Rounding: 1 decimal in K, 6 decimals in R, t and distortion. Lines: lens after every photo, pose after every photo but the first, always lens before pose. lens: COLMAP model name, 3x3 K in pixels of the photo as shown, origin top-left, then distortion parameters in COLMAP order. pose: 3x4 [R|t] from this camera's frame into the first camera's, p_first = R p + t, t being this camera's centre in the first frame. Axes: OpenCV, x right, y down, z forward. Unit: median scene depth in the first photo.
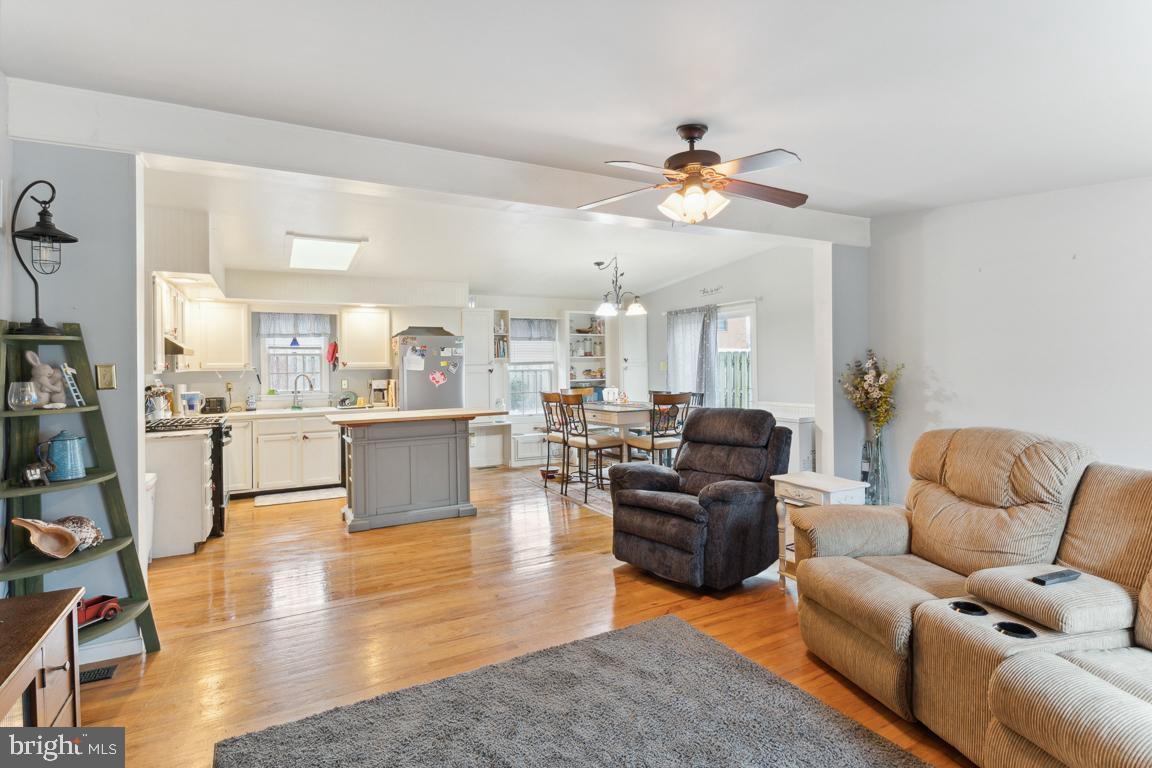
lens RADIAL K [[582.8, 0, 580.9], [0, 582.8, 379.5], [0, 0, 1]] dist [-0.014363, 0.000500]
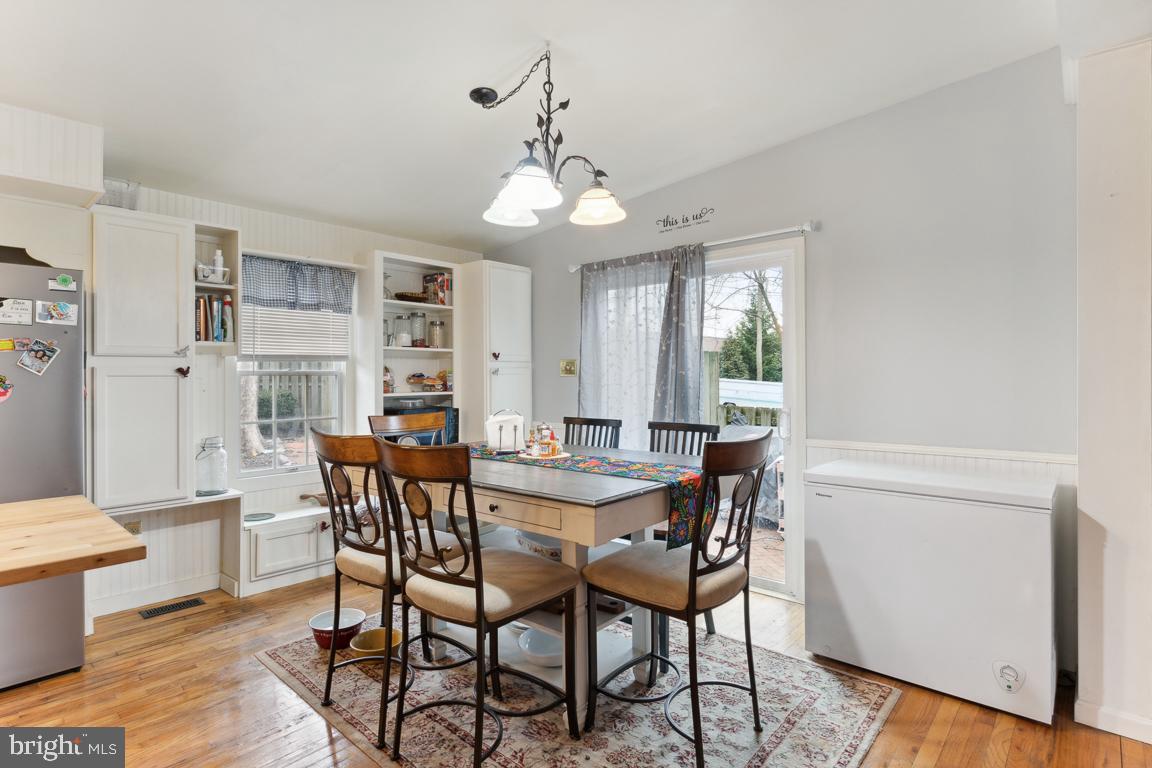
lens RADIAL K [[589.1, 0, 581.7], [0, 589.1, 376.2], [0, 0, 1]] dist [-0.013063, 0.000048]
pose [[0.939217, 0.010906, 0.343150, -0.034194], [-0.001752, 0.999635, -0.026975, -0.001166], [-0.343319, 0.024734, 0.938893, 0.523329]]
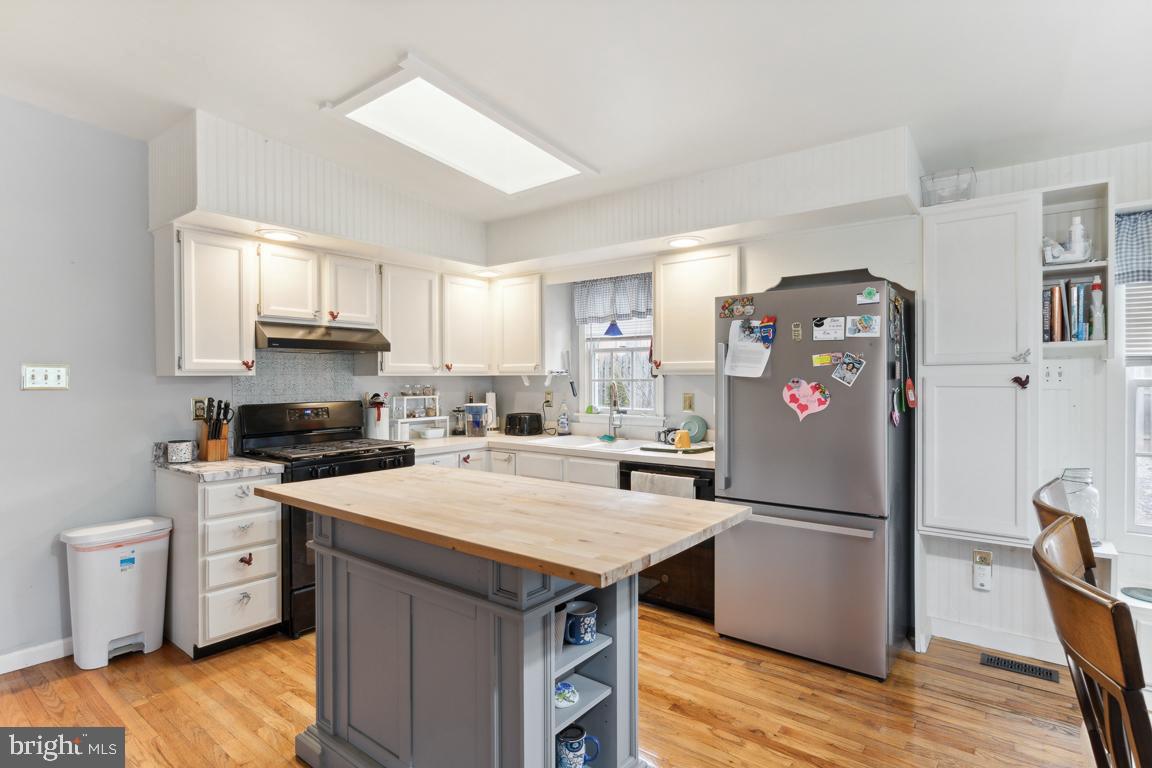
lens RADIAL K [[582.8, 0, 580.9], [0, 582.8, 379.5], [0, 0, 1]] dist [-0.014363, 0.000500]
pose [[0.392752, 0.010643, -0.919583, 0.045943], [-0.025166, 0.999683, 0.000821, -0.010044], [0.919300, 0.022819, 0.392895, 0.646069]]
